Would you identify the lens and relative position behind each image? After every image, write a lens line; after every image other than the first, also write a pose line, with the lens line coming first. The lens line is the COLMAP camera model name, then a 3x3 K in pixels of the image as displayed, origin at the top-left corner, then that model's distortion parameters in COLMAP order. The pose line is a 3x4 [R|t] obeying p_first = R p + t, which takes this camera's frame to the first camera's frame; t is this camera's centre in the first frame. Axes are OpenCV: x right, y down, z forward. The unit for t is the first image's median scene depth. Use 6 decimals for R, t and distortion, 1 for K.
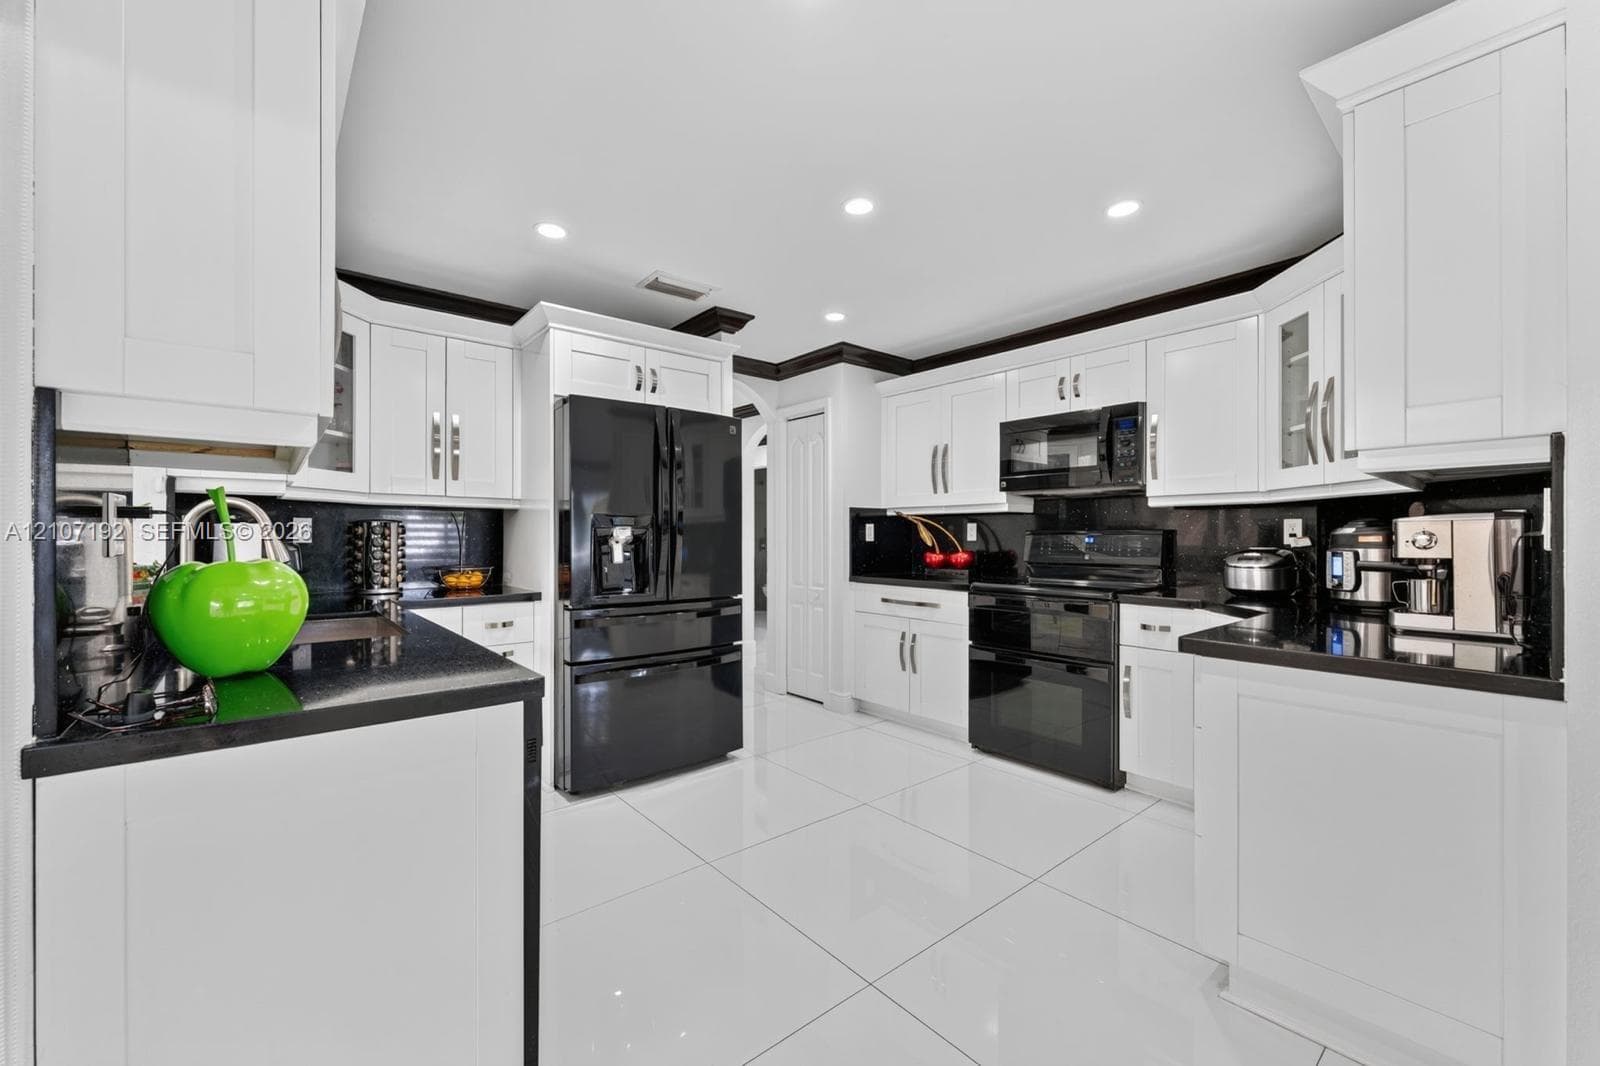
lens RADIAL K [[648.2, 0, 796.6], [0, 648.2, 536.1], [0, 0, 1]] dist [0.004082, 0.000283]
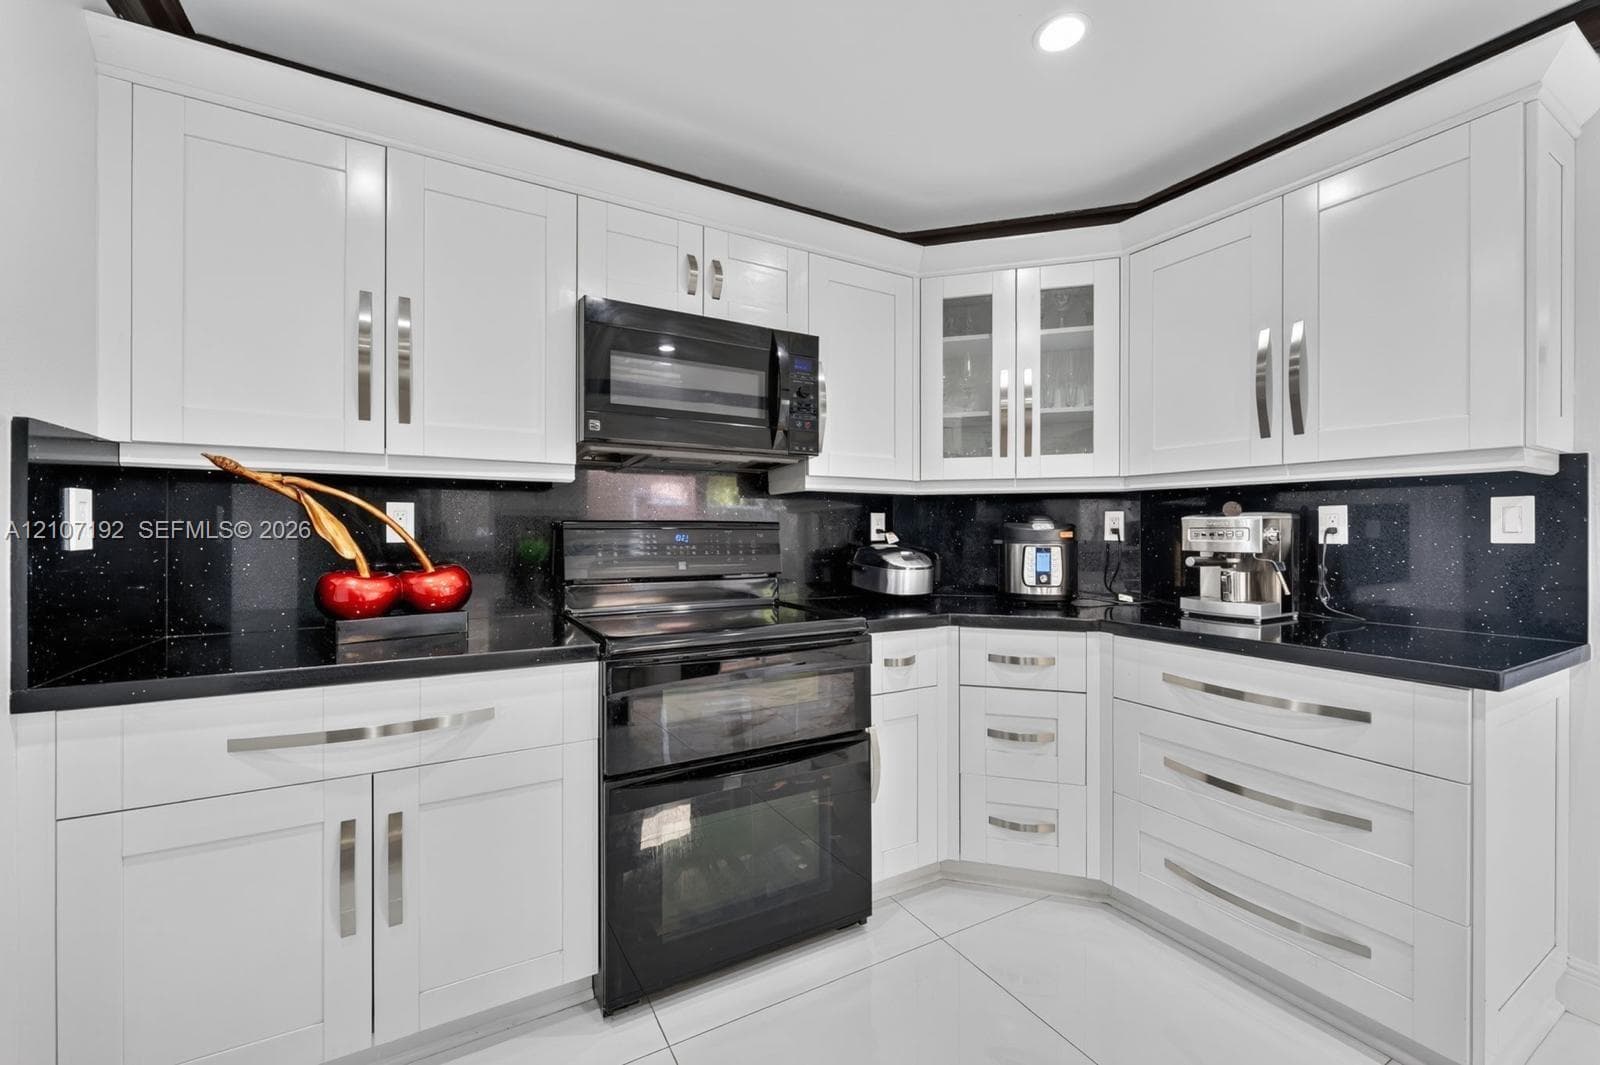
lens RADIAL K [[648.2, 0, 801.6], [0, 648.2, 529.8], [0, 0, 1]] dist [0.004082, 0.000283]
pose [[0.177532, 0.000770, 0.984115, -0.126325], [-0.000110, 1.000000, -0.000762, -0.001072], [-0.984115, 0.000027, 0.177532, 0.737535]]
